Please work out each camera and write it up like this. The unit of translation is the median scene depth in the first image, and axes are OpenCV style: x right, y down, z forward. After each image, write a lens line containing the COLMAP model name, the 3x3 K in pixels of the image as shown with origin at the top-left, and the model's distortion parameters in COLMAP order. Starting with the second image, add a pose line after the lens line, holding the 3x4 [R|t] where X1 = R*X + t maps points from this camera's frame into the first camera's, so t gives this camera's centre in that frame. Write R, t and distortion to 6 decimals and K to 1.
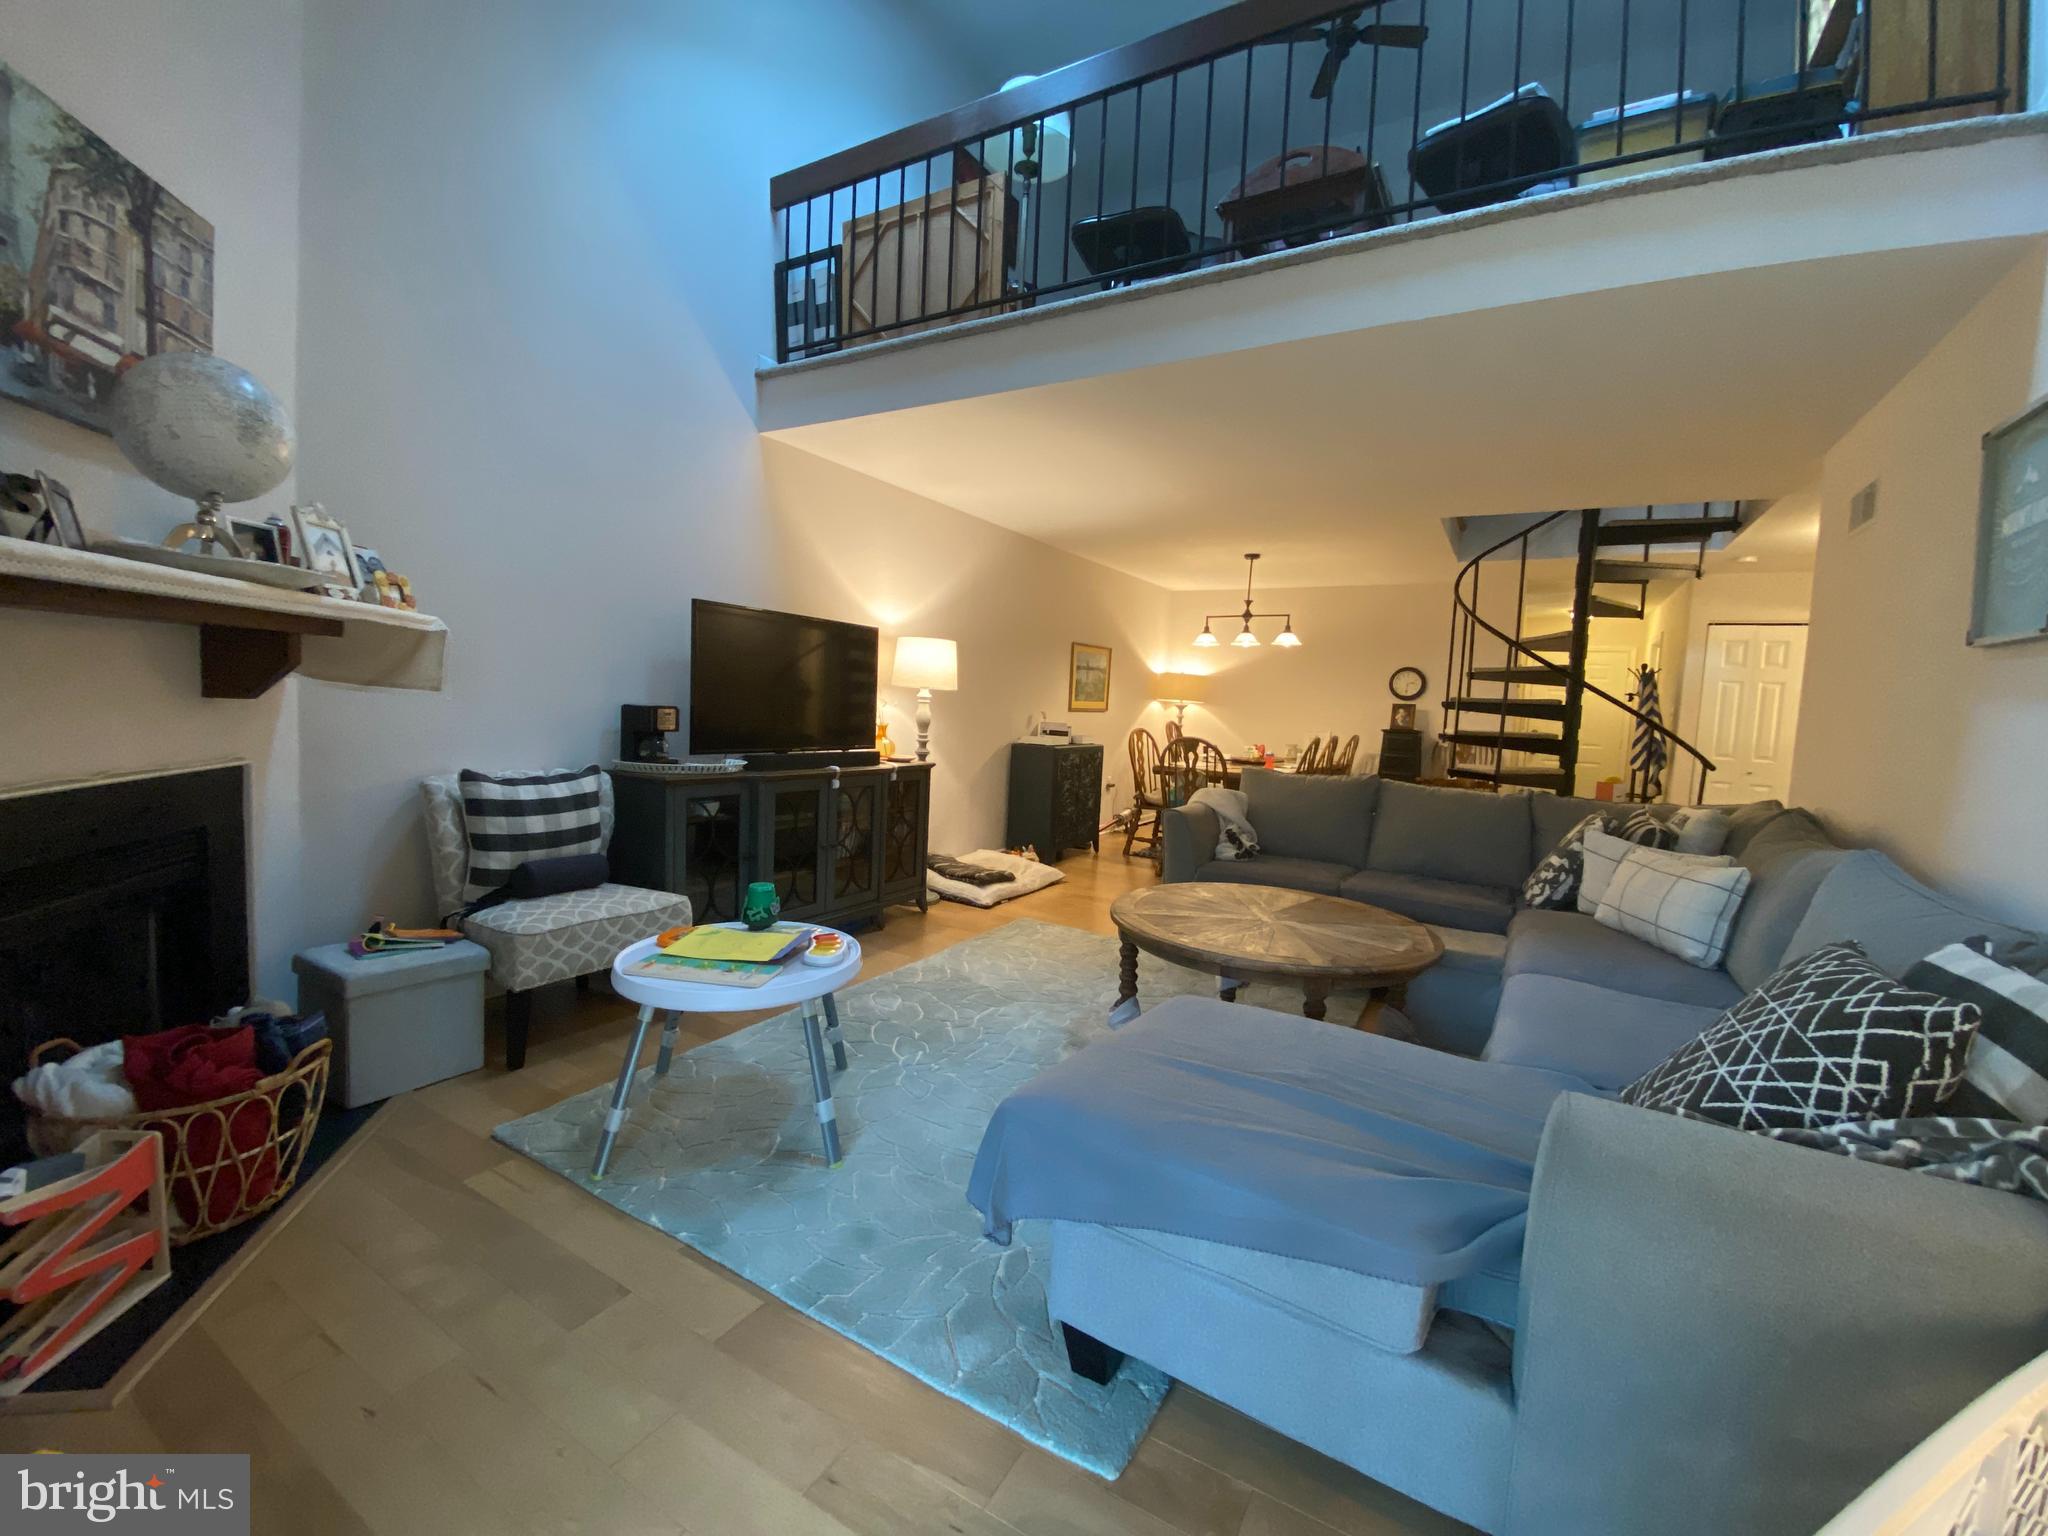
lens RADIAL K [[835.1, 0, 1018.8], [0, 835.1, 770.2], [0, 0, 1]] dist [0.050701, -0.036658]
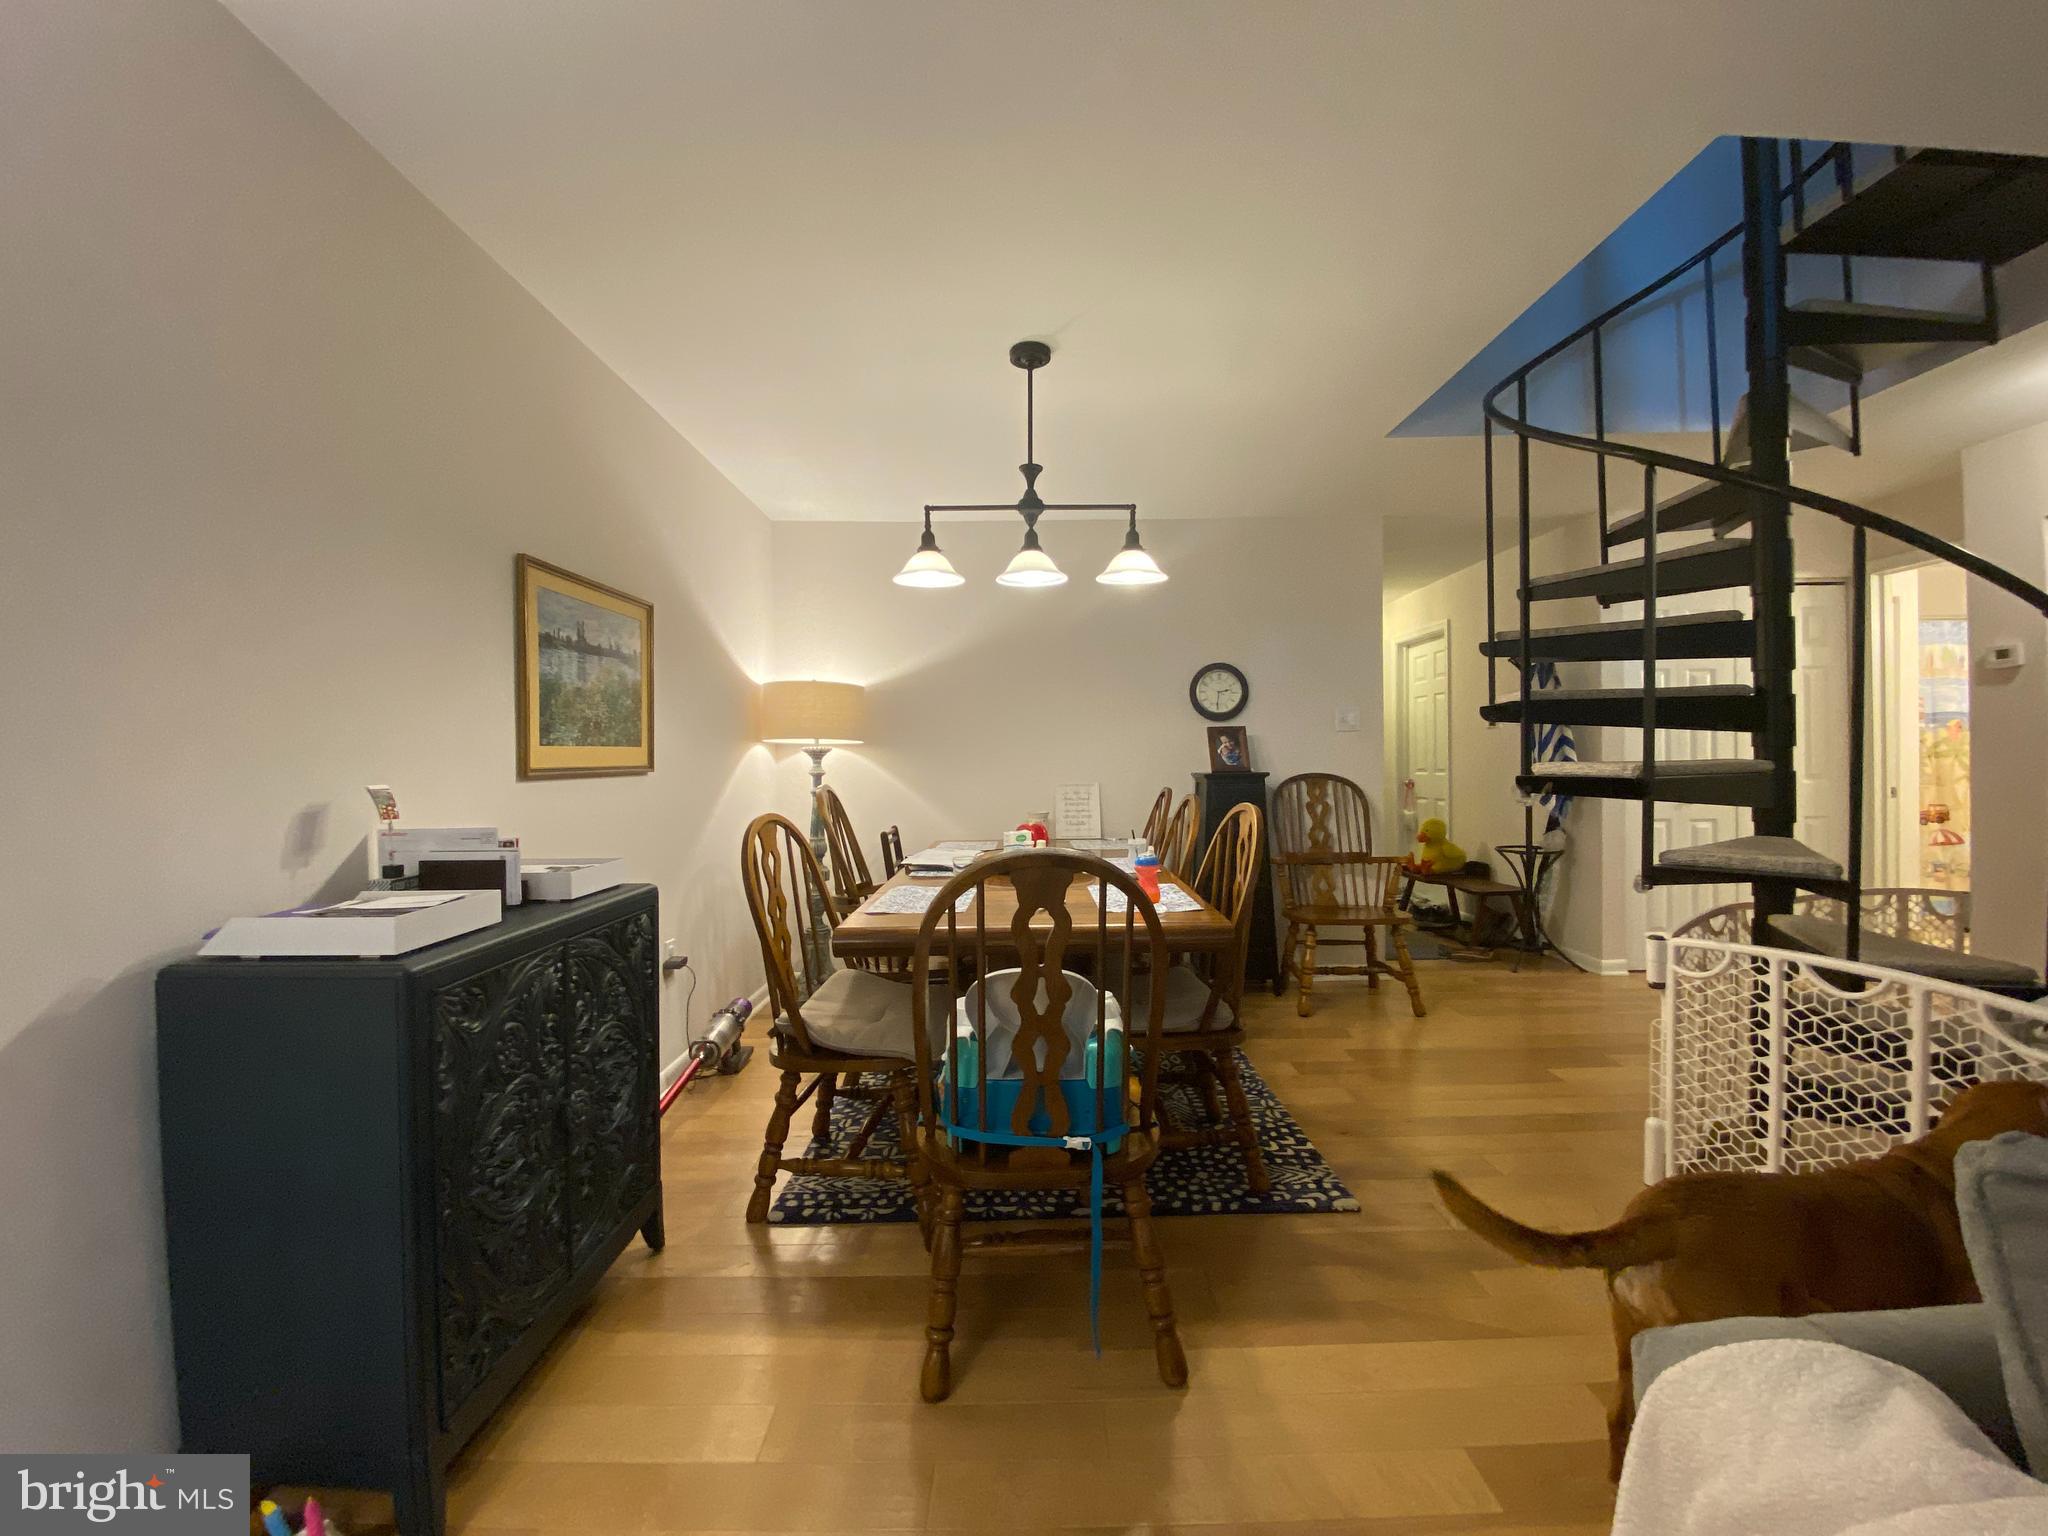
lens RADIAL K [[835.1, 0, 1018.8], [0, 835.1, 770.2], [0, 0, 1]] dist [0.050701, -0.036658]
pose [[0.854342, -0.060982, 0.516121, 0.056582], [0.092300, 0.995109, -0.035208, -0.046821], [-0.511449, 0.077718, 0.855792, 0.648484]]
